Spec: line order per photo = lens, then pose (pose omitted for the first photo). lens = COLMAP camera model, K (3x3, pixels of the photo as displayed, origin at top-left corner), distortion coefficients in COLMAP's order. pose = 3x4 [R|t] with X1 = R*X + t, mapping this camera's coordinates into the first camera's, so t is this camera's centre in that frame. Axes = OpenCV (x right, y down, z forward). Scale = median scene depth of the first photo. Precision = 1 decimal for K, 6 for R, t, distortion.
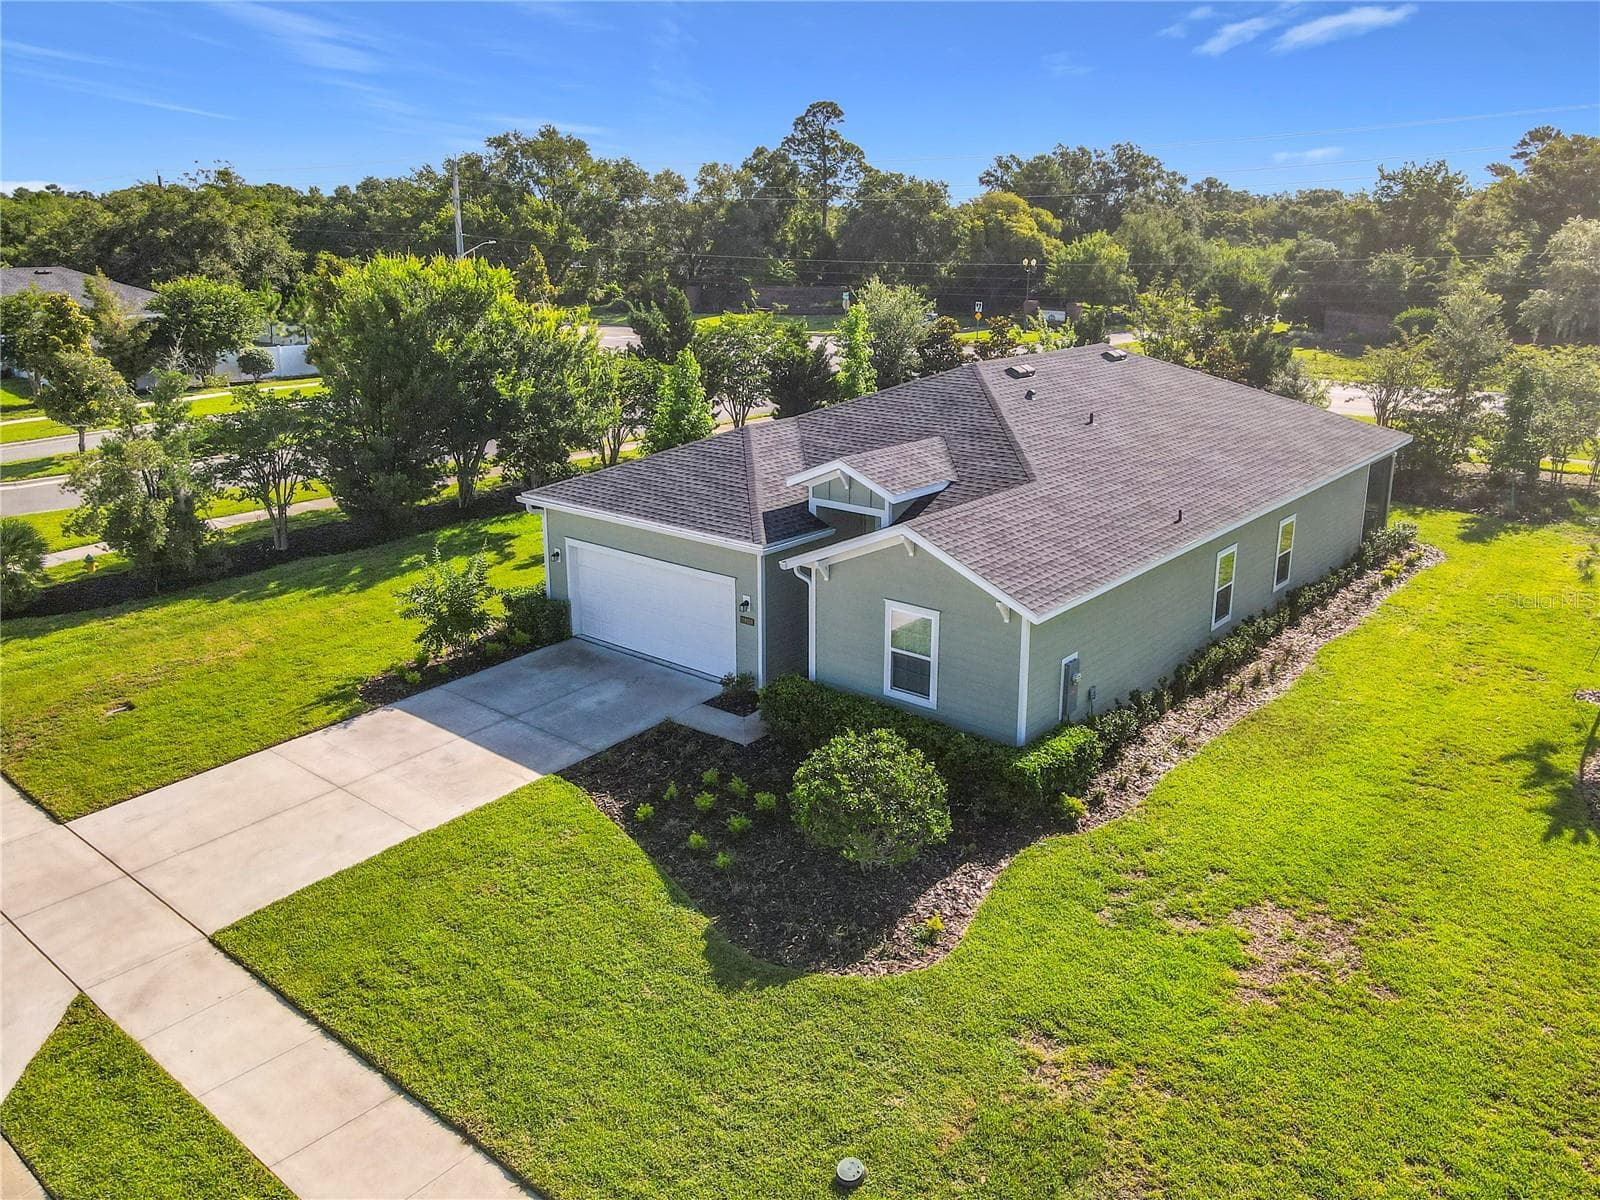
lens RADIAL K [[1225.8, 0, 800.4], [0, 1225.8, 562.8], [0, 0, 1]] dist [0.001515, 0.010813]
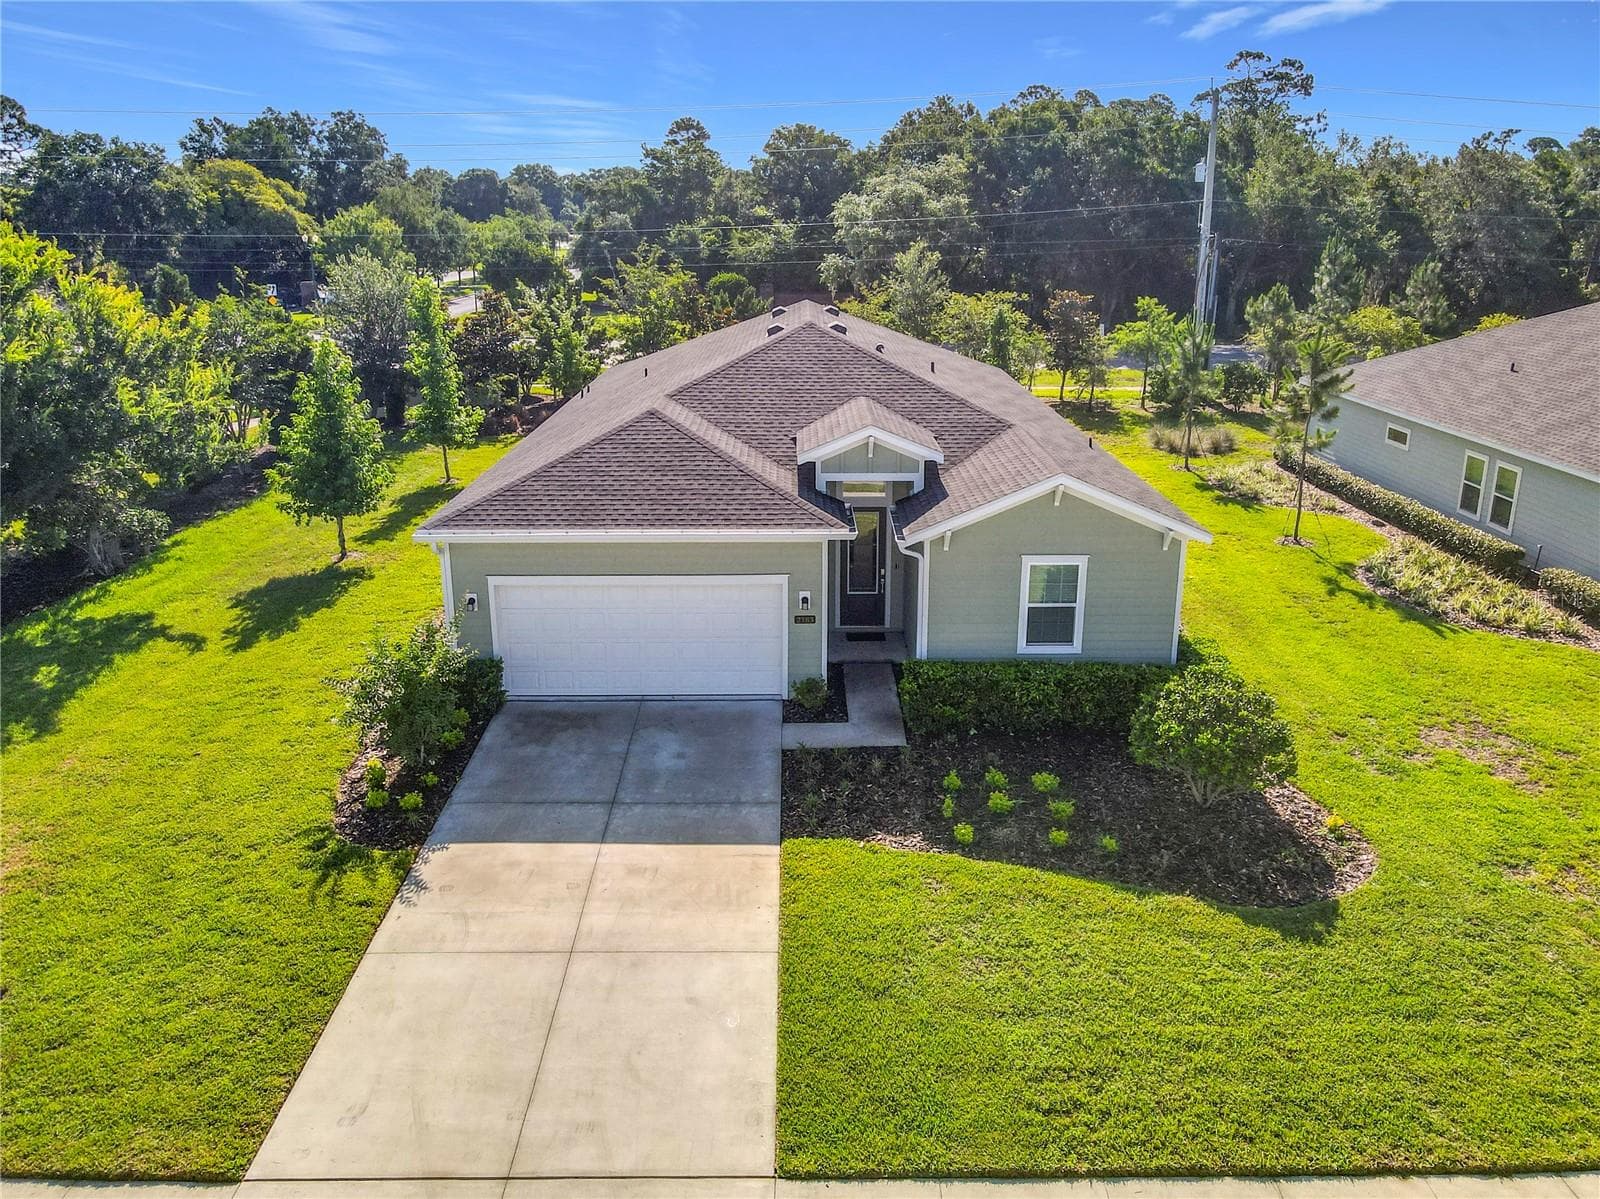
lens RADIAL K [[1225.8, 0, 822.8], [0, 1225.8, 545.4], [0, 0, 1]] dist [0.001515, 0.010813]
pose [[0.753708, -0.172436, 0.634185, -0.608198], [0.170875, 0.983195, 0.064253, -0.062784], [-0.634607, 0.059938, 0.770507, 0.308967]]
